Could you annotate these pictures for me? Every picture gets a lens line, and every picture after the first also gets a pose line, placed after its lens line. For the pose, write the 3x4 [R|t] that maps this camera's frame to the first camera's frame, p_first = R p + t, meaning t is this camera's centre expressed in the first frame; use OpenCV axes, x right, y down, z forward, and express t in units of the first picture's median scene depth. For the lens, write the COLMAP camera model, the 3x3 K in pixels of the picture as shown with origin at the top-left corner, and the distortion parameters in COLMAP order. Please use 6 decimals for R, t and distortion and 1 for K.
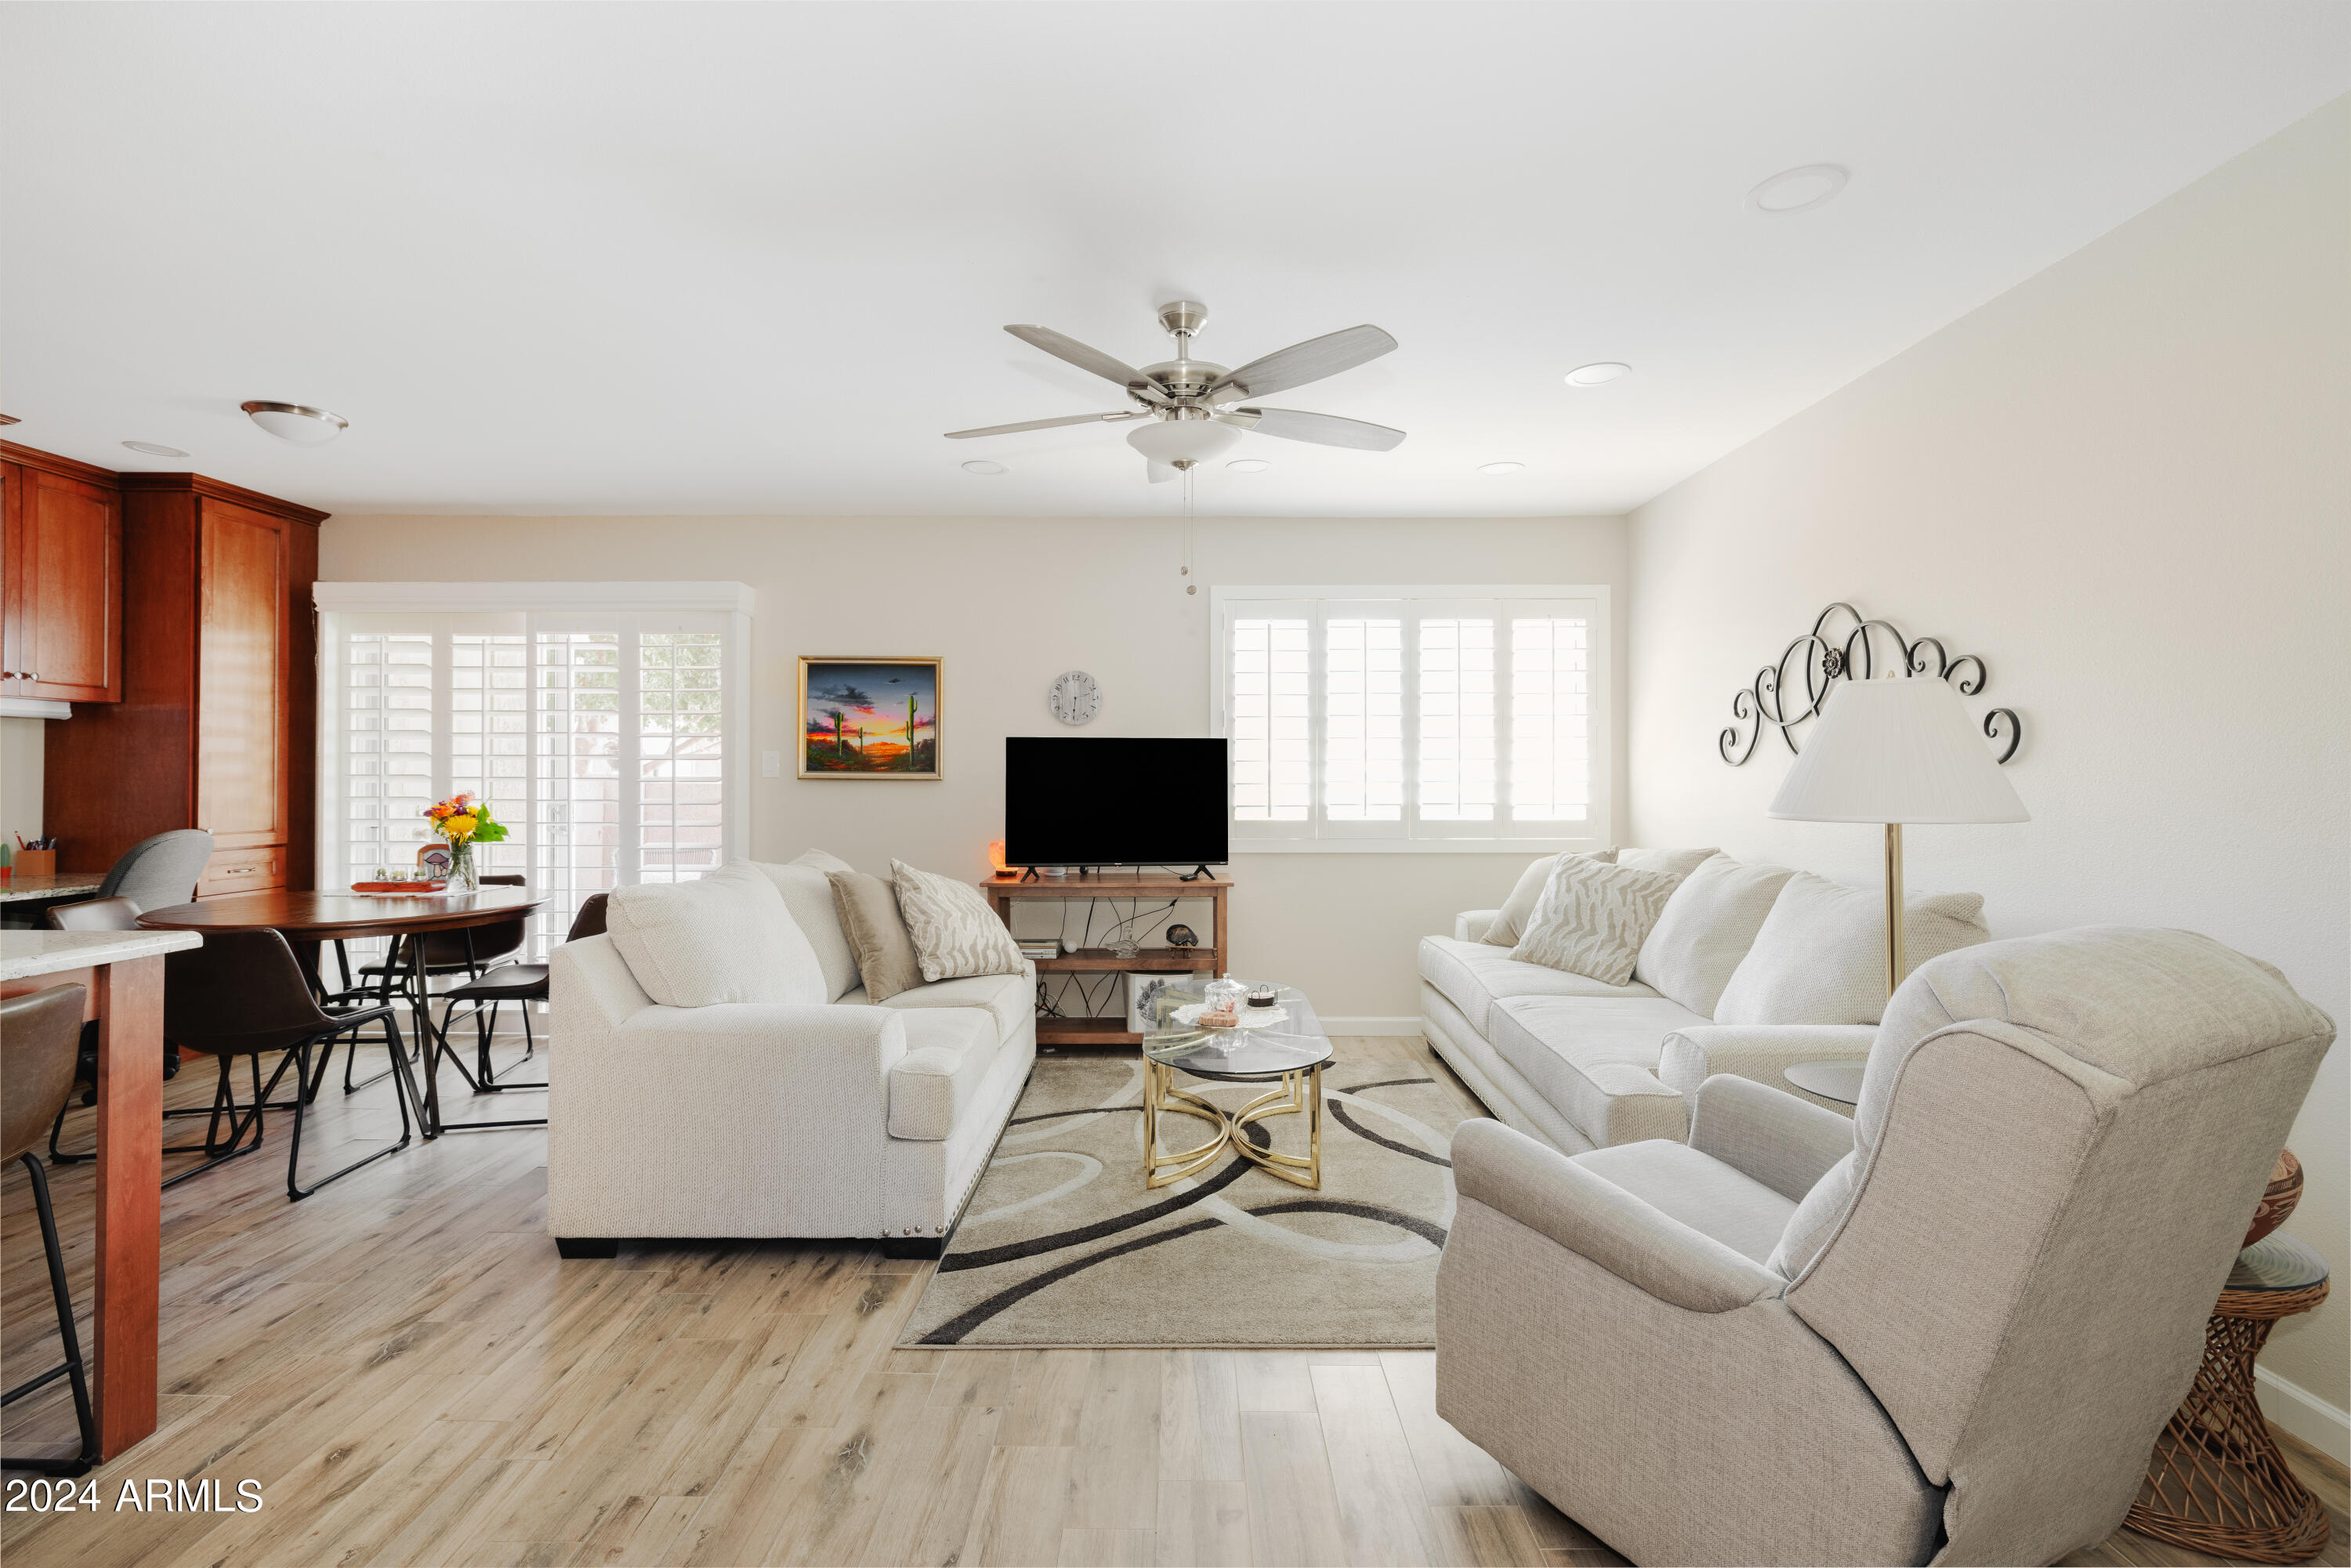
lens RADIAL K [[1057.1, 0, 1175.5], [0, 1057.1, 784.0], [0, 0, 1]] dist [-0.009530, 0.005534]
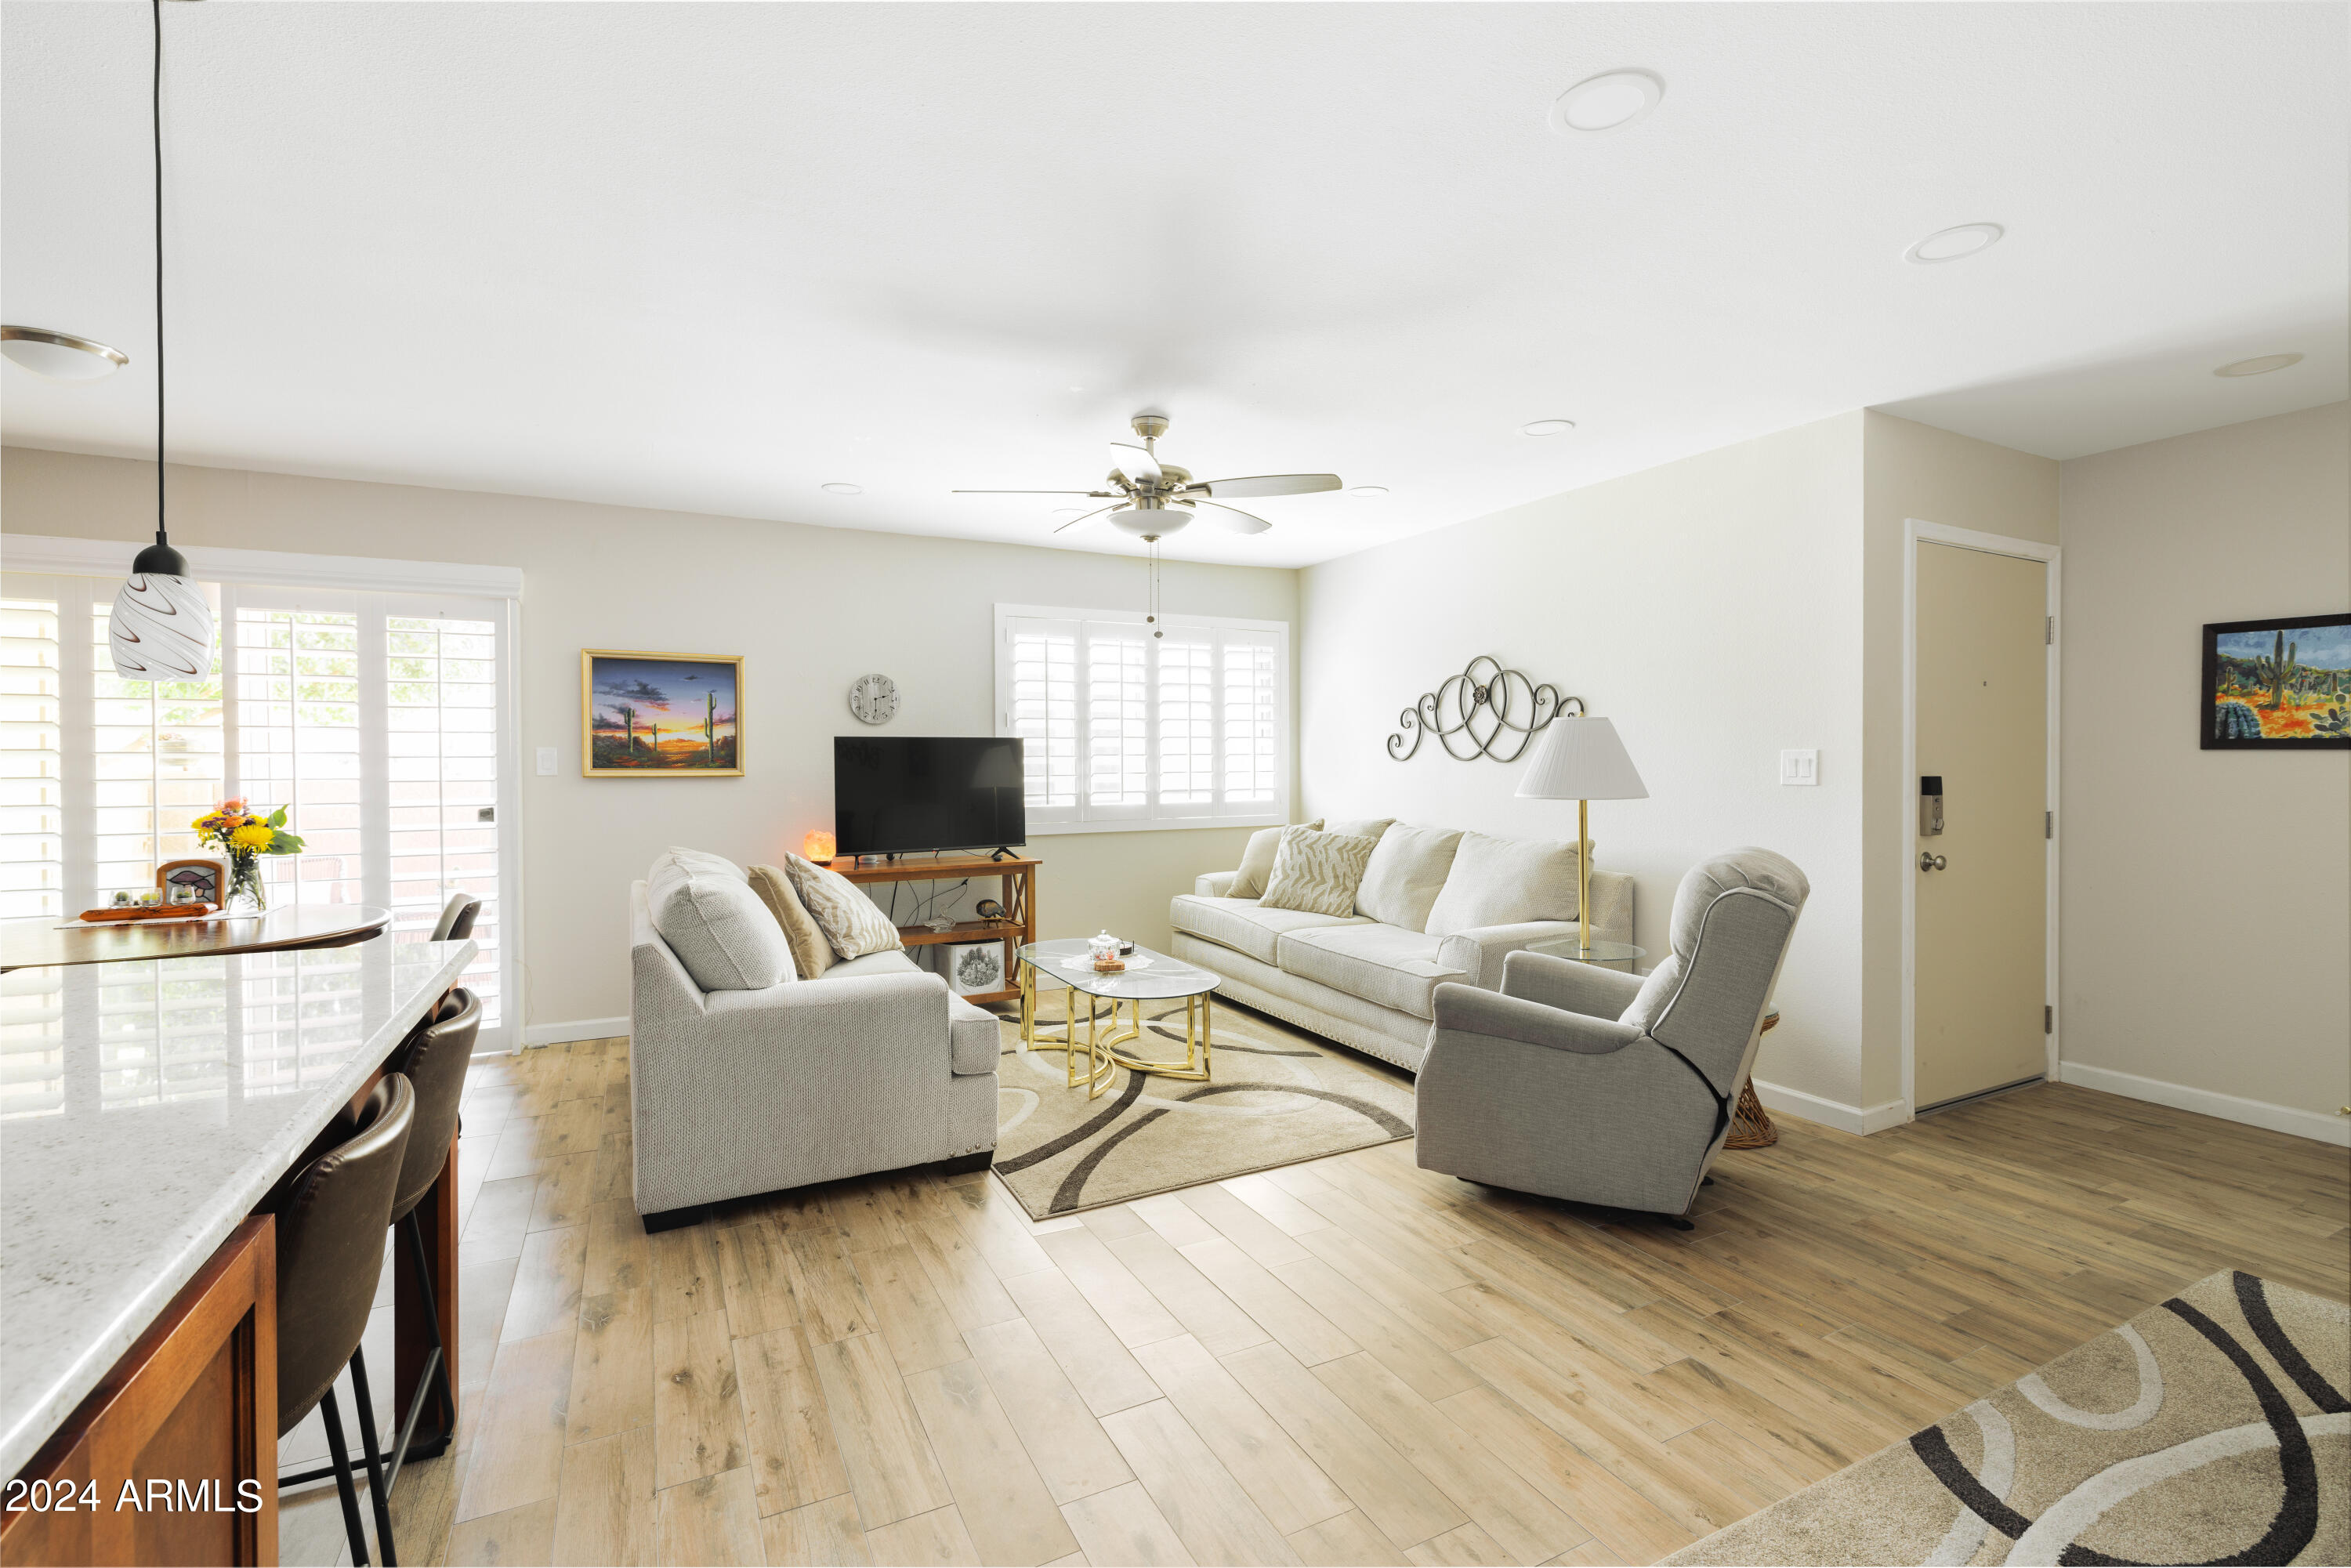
lens RADIAL K [[1057.1, 0, 1175.5], [0, 1057.1, 784.0], [0, 0, 1]] dist [-0.009530, 0.005534]
pose [[0.883789, -0.015501, 0.467629, -0.404393], [0.008131, 0.999809, 0.017775, -0.013306], [-0.467815, -0.011907, 0.883746, -0.126088]]
